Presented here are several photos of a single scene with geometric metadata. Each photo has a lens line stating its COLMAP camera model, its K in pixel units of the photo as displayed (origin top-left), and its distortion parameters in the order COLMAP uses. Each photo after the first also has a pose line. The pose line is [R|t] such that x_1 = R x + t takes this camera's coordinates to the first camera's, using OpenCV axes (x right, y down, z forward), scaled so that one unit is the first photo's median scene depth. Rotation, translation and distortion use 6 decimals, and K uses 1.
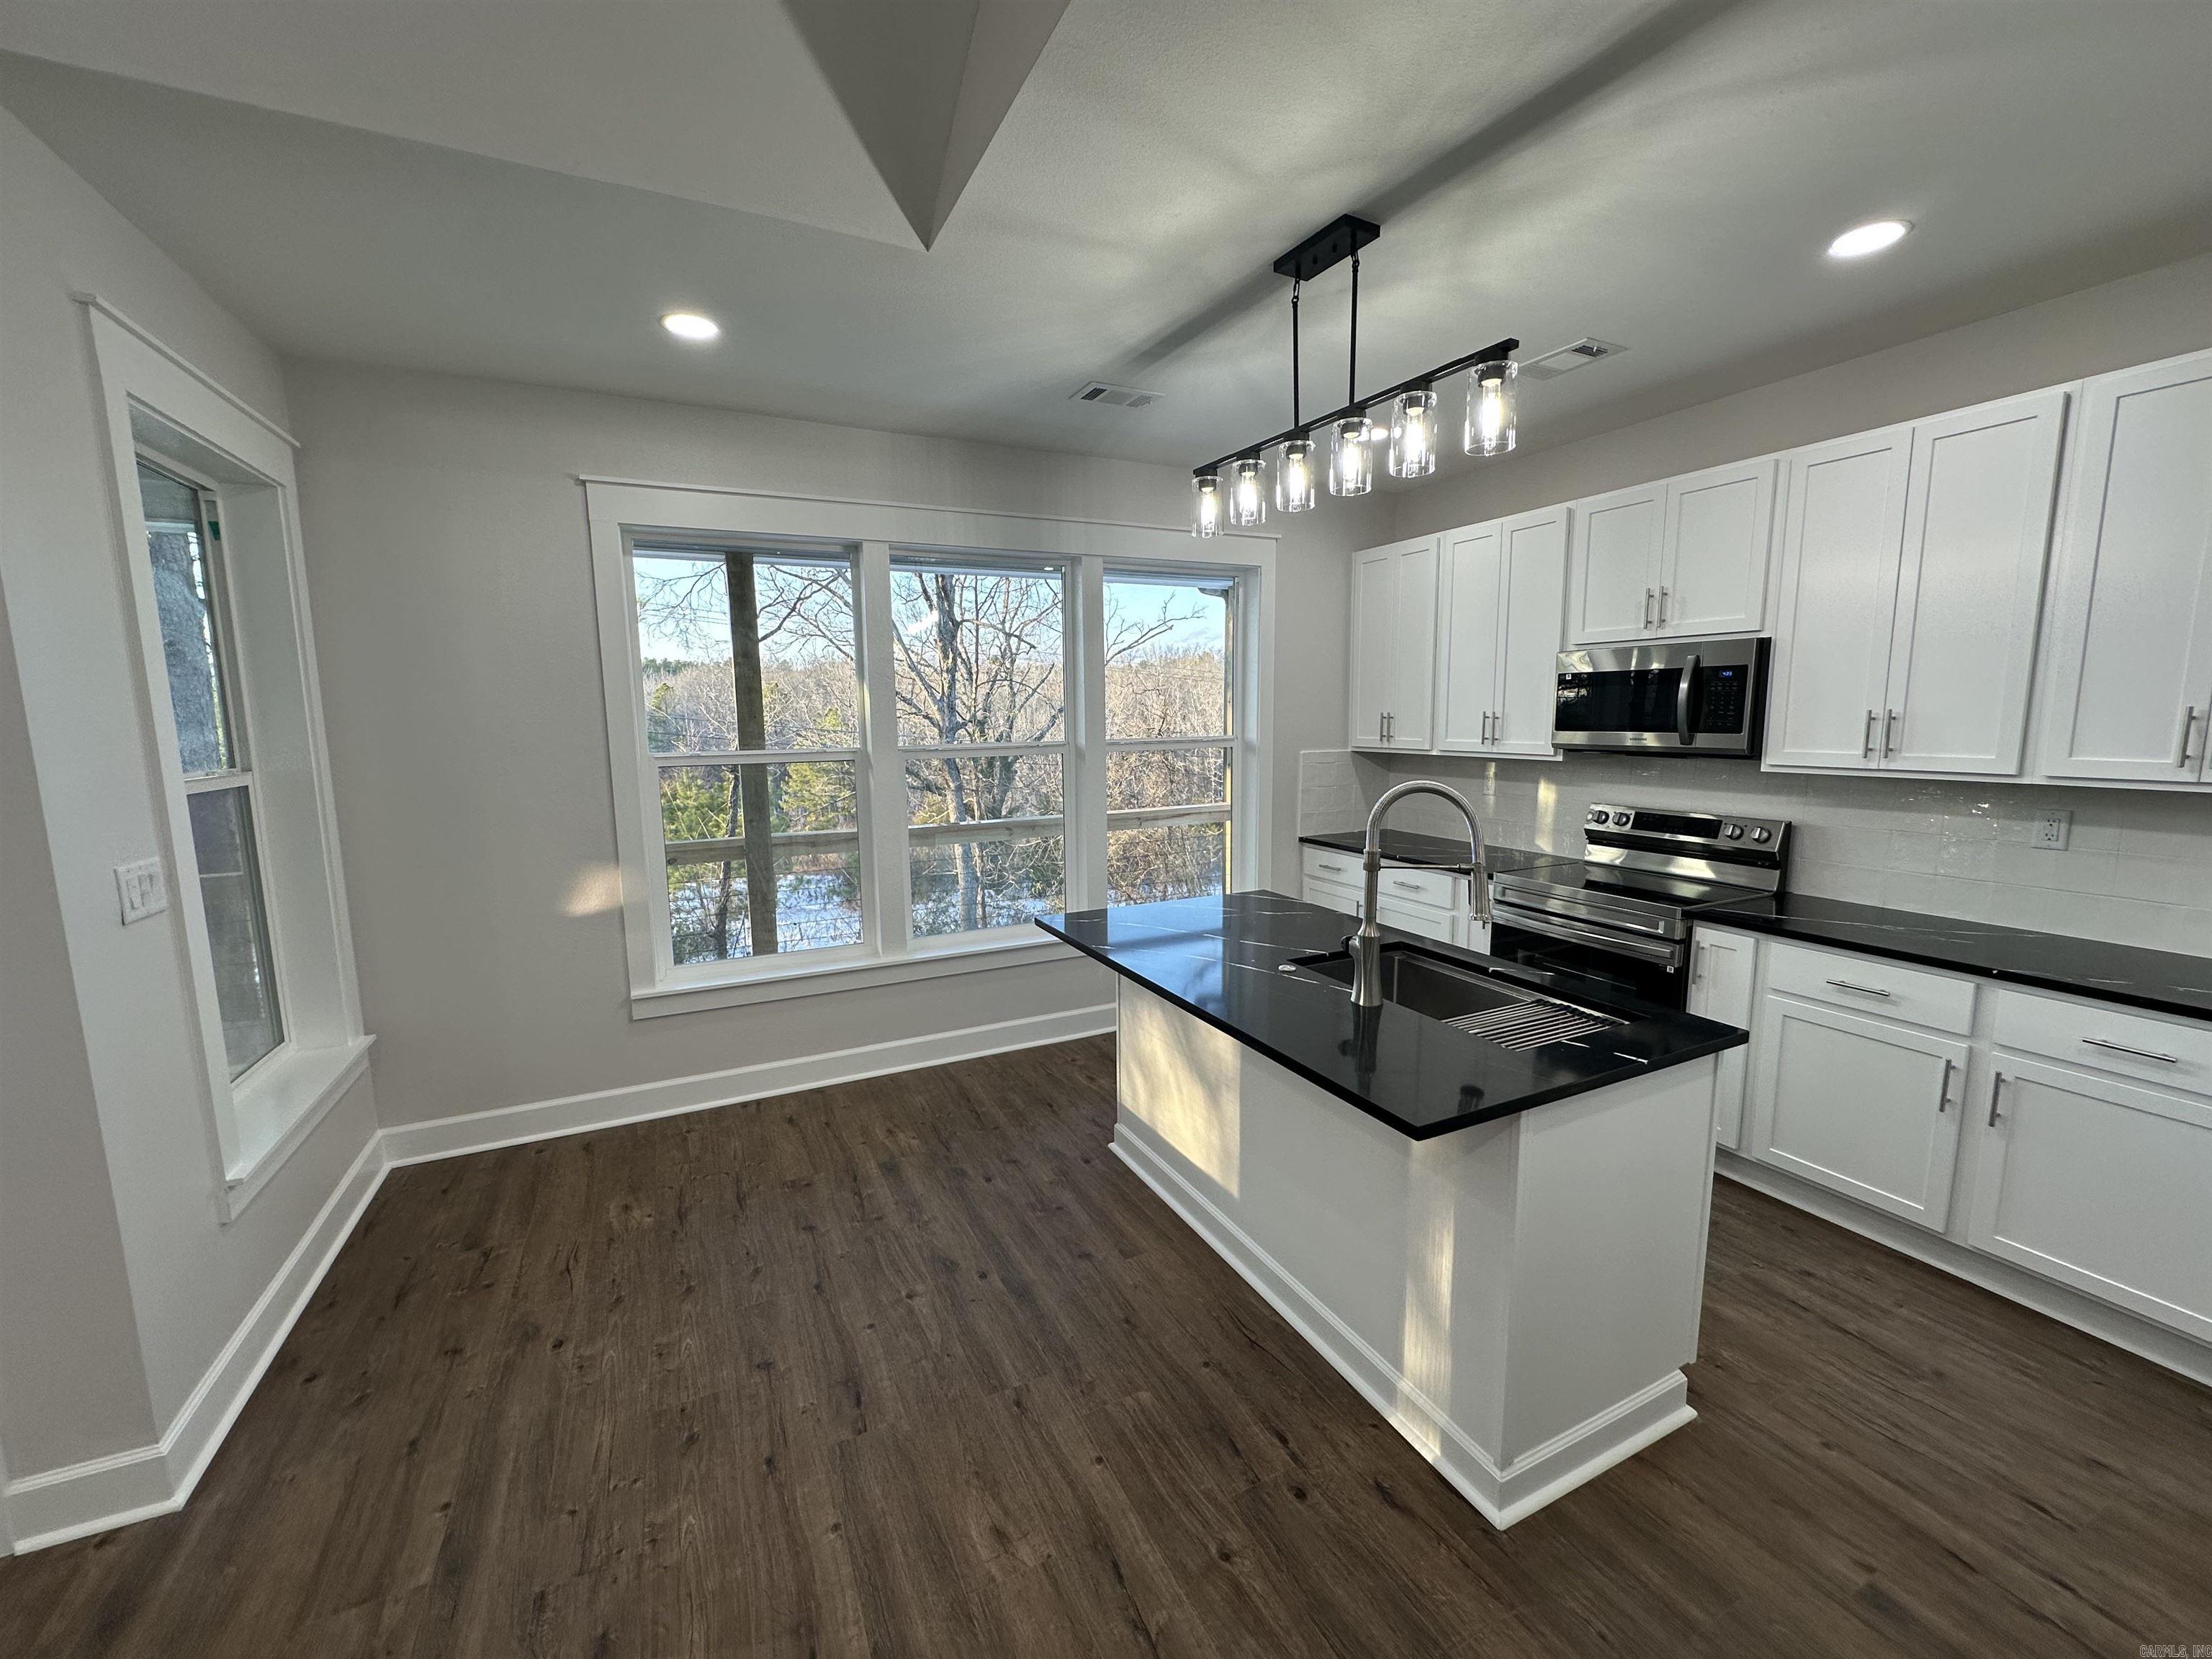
lens RADIAL K [[878.2, 0, 1108.2], [0, 878.2, 829.5], [0, 0, 1]] dist [-0.003976, 0.000523]
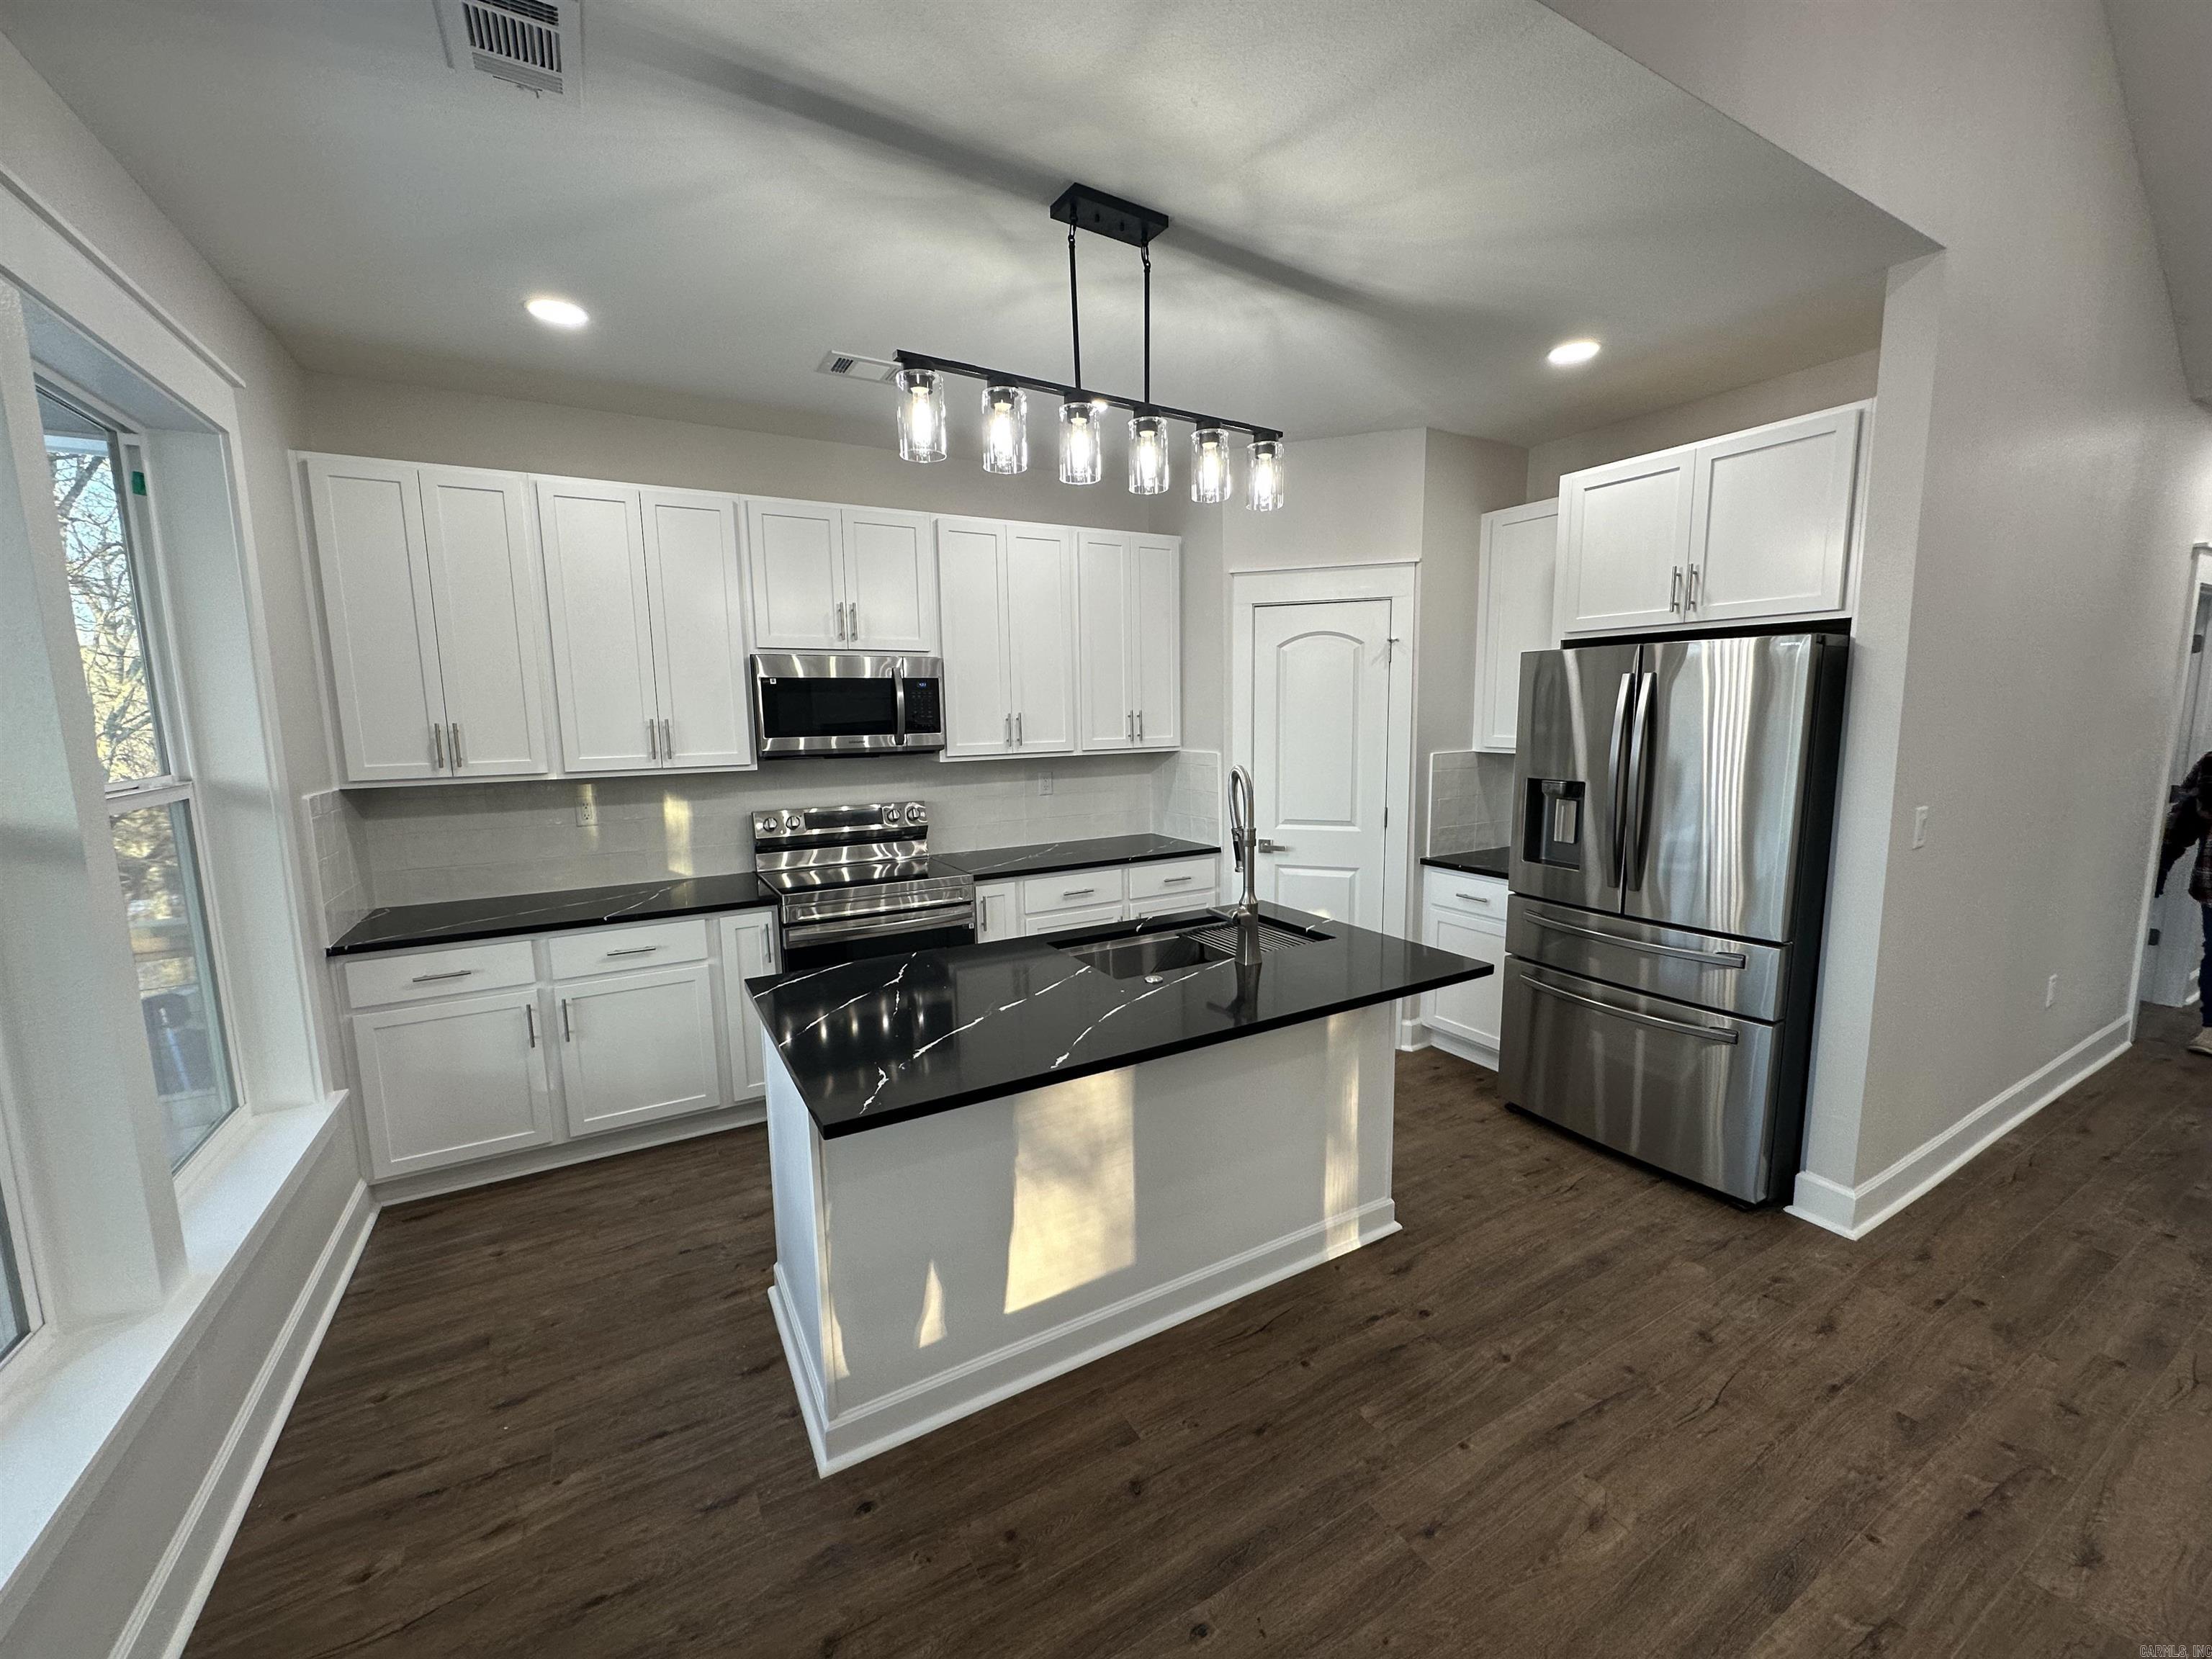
lens RADIAL K [[878.2, 0, 1107.9], [0, 878.2, 831.2], [0, 0, 1]] dist [-0.003976, 0.000523]
pose [[-0.058200, -0.126608, 0.990244, -0.619030], [0.148152, 0.979846, 0.133986, -0.115697], [-0.987251, 0.154504, -0.038270, 0.924143]]
